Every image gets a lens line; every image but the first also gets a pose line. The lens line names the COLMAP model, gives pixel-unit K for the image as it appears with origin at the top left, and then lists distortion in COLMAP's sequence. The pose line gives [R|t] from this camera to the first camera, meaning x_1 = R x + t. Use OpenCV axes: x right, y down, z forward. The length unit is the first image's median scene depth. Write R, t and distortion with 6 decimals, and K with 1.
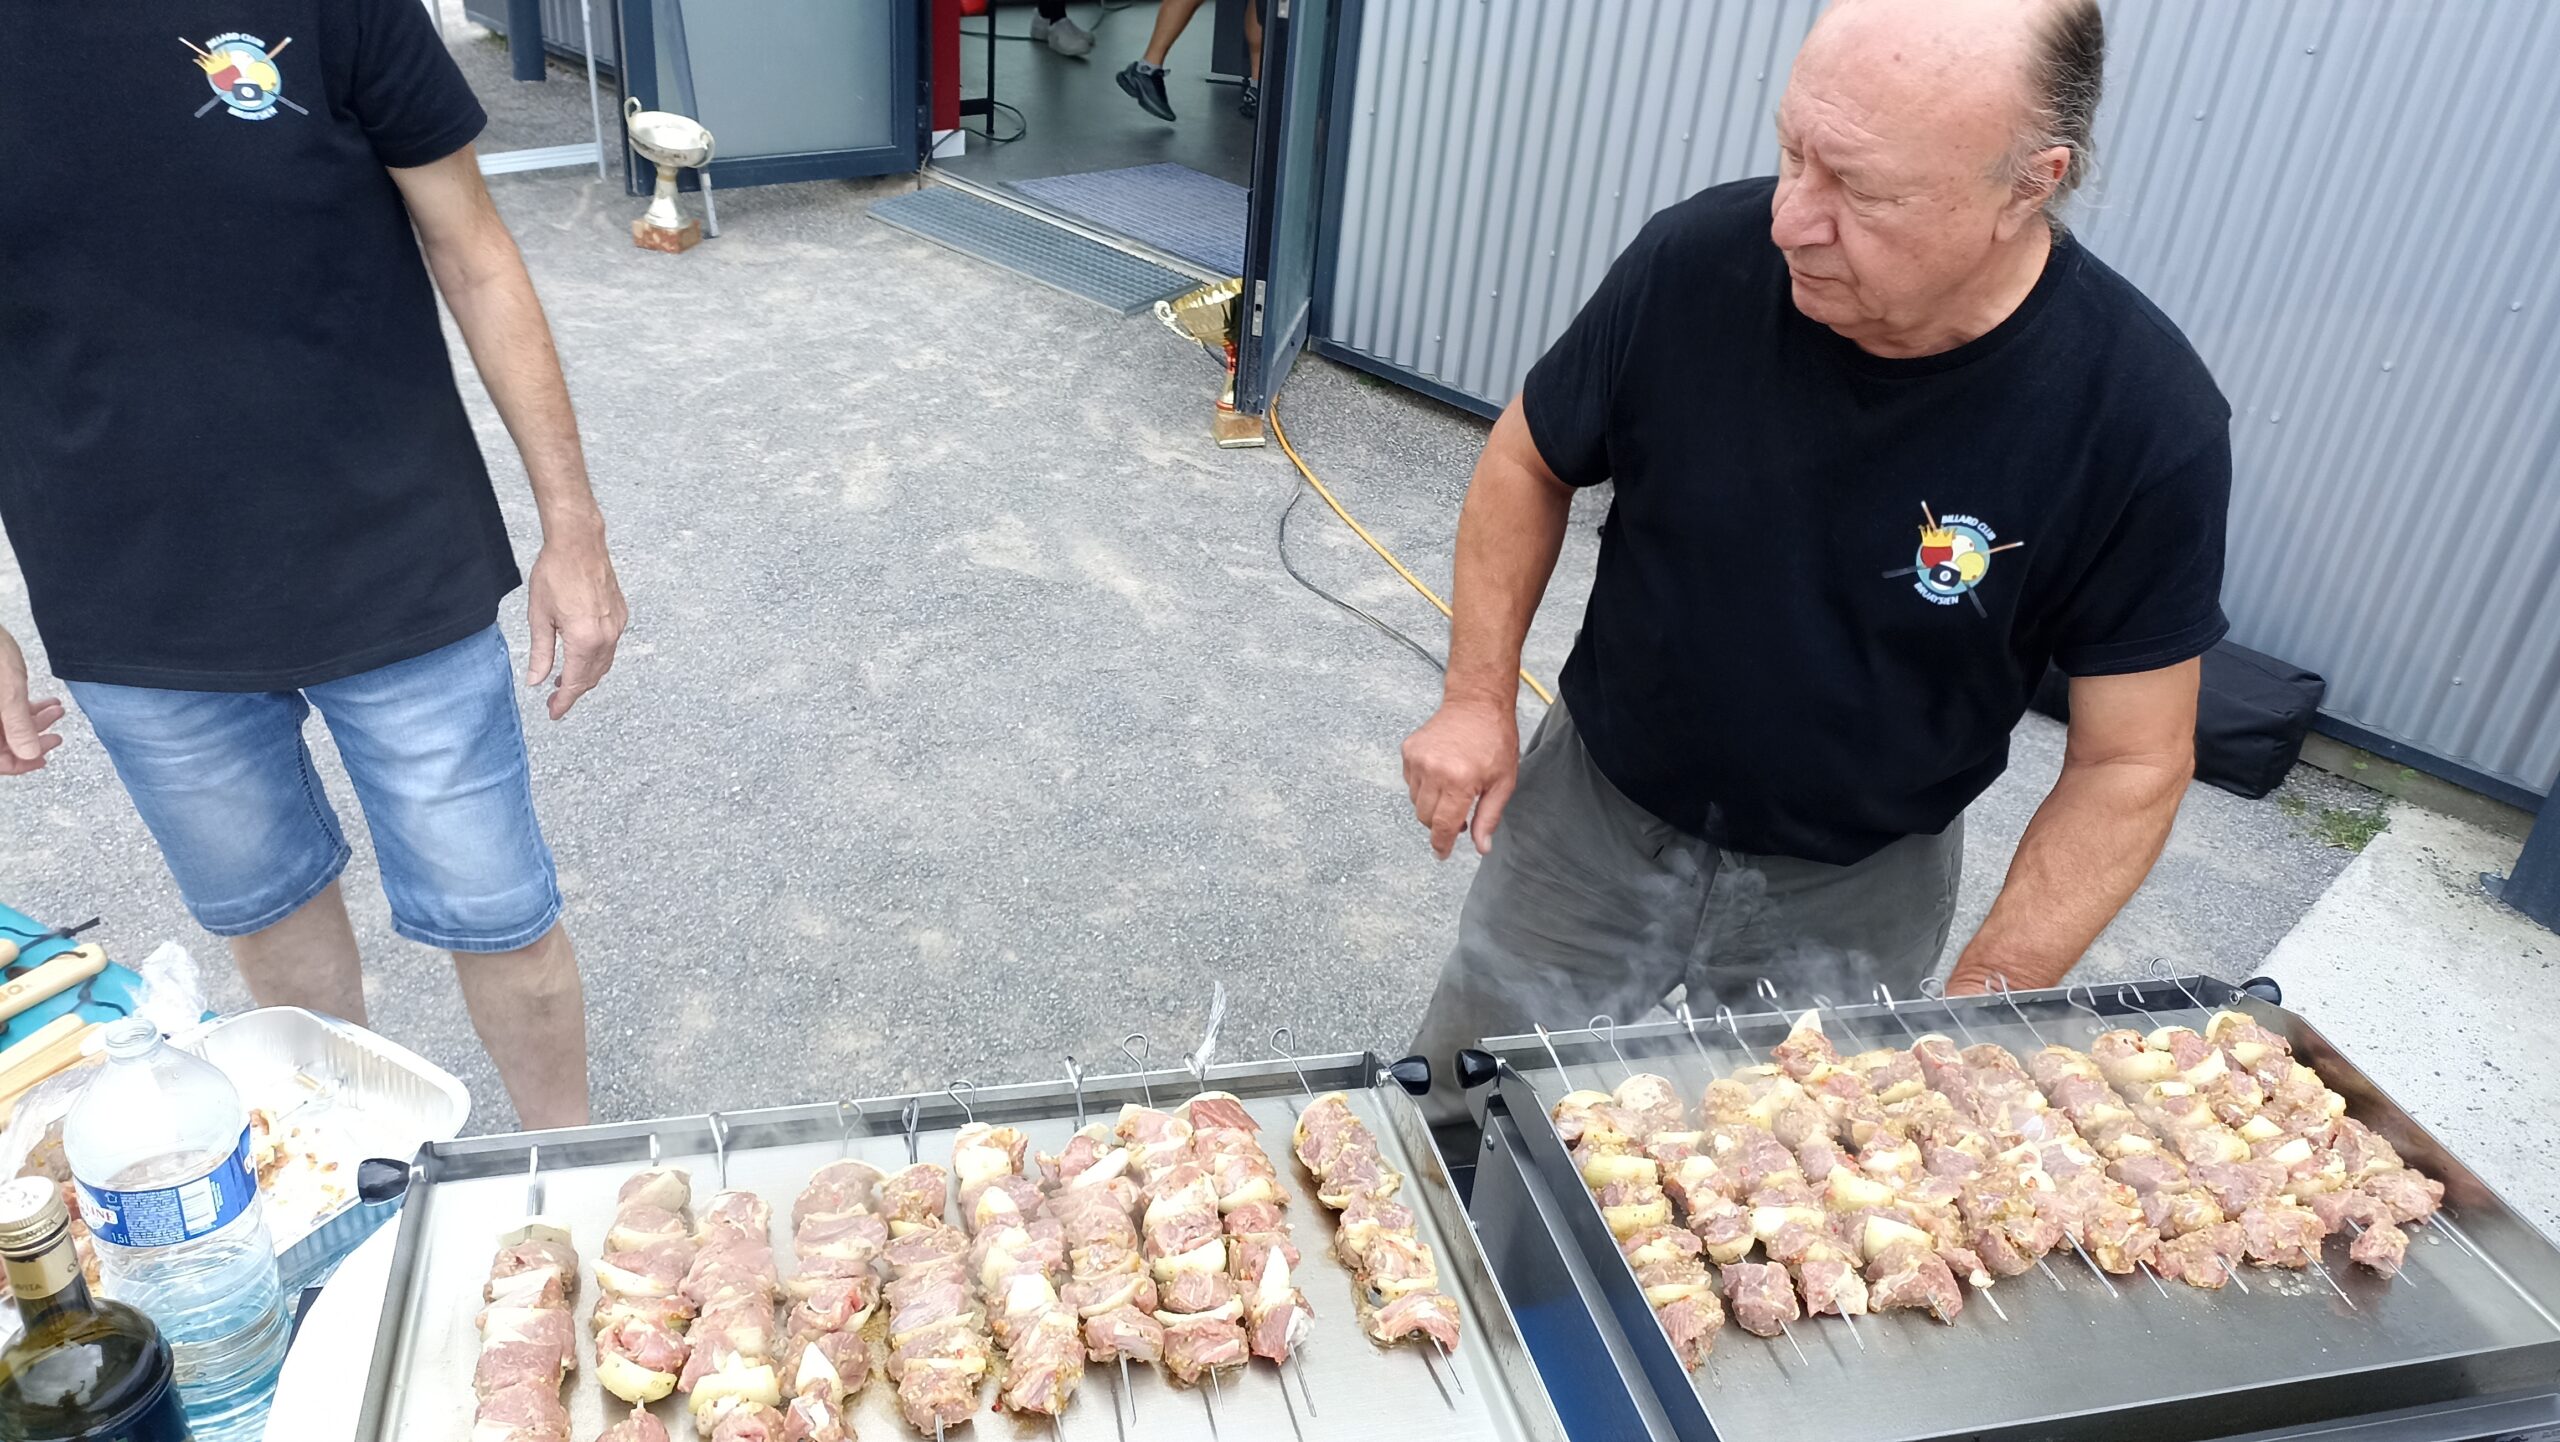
lens RADIAL K [[1817.7, 0, 1293.5], [0, 1817.7, 701.8], [0, 0, 1]] dist [0.054337, -0.055841]
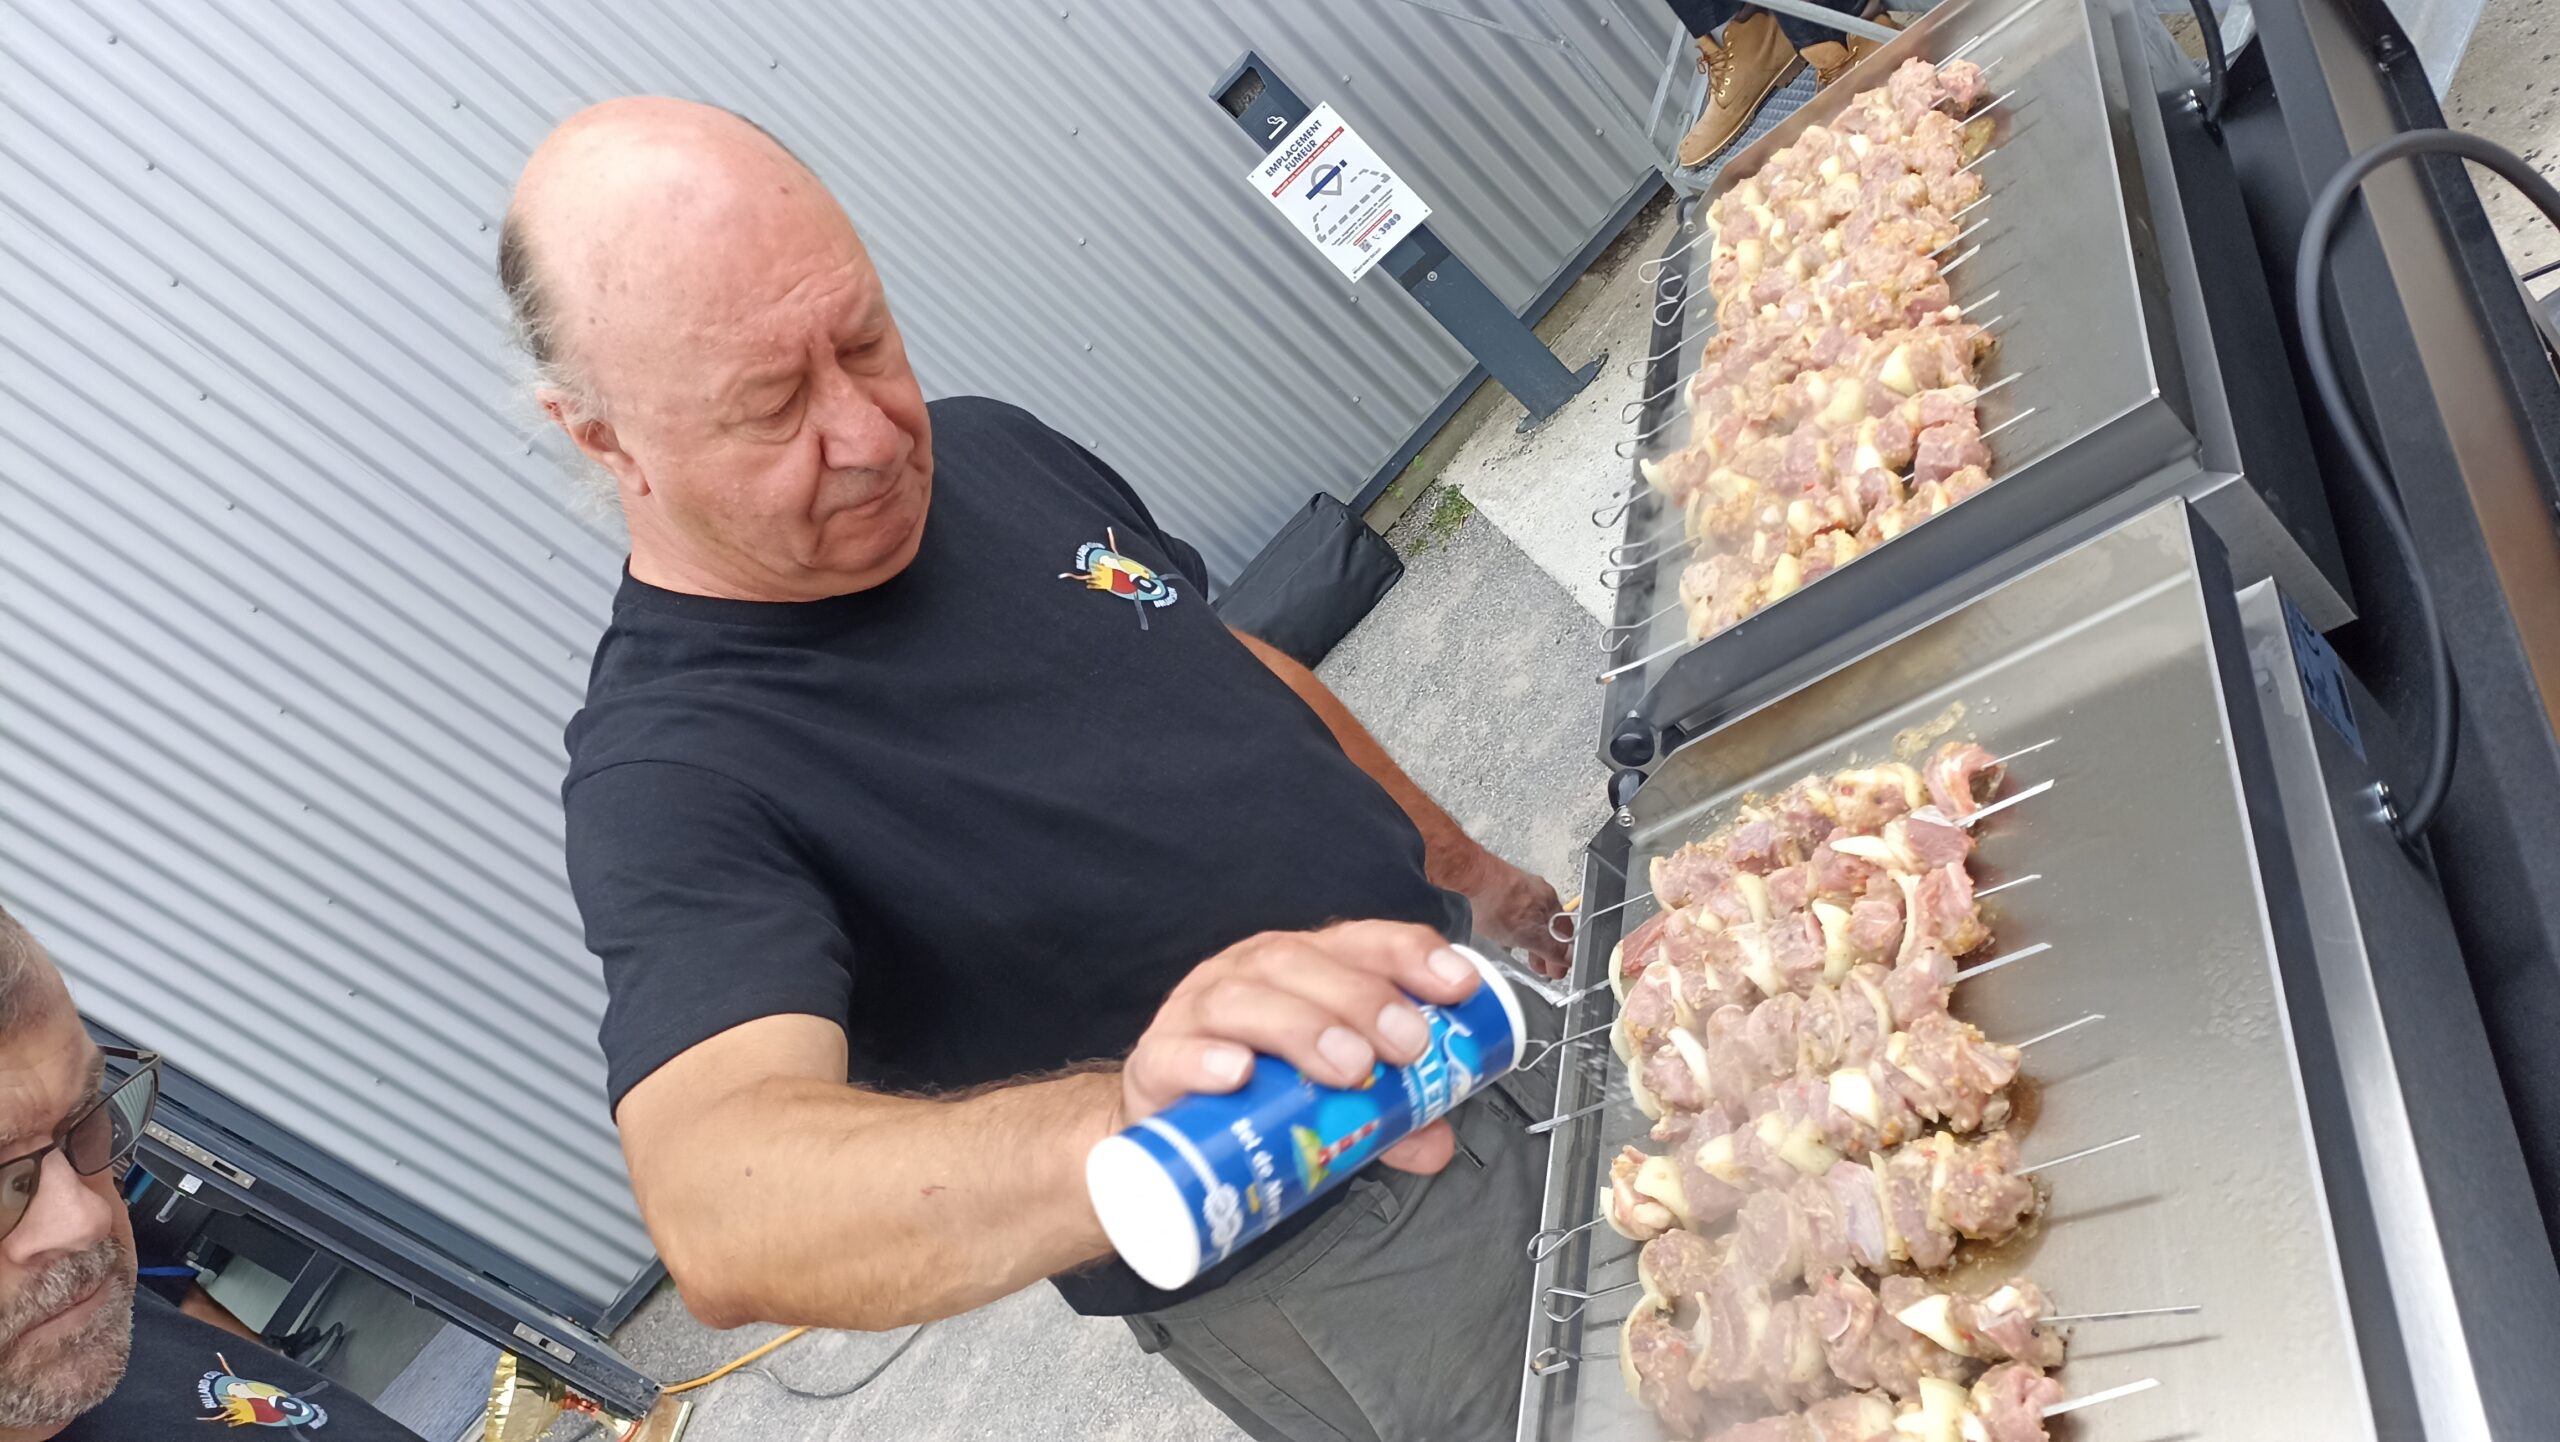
lens RADIAL K [[1817.7, 0, 1293.5], [0, 1817.7, 701.8], [0, 0, 1]] dist [0.054337, -0.055841]
pose [[0.297400, -0.829990, 0.471879, -0.092770], [0.939898, 0.341362, 0.008055, 0.007222], [-0.167767, 0.441123, 0.881626, 0.057214]]
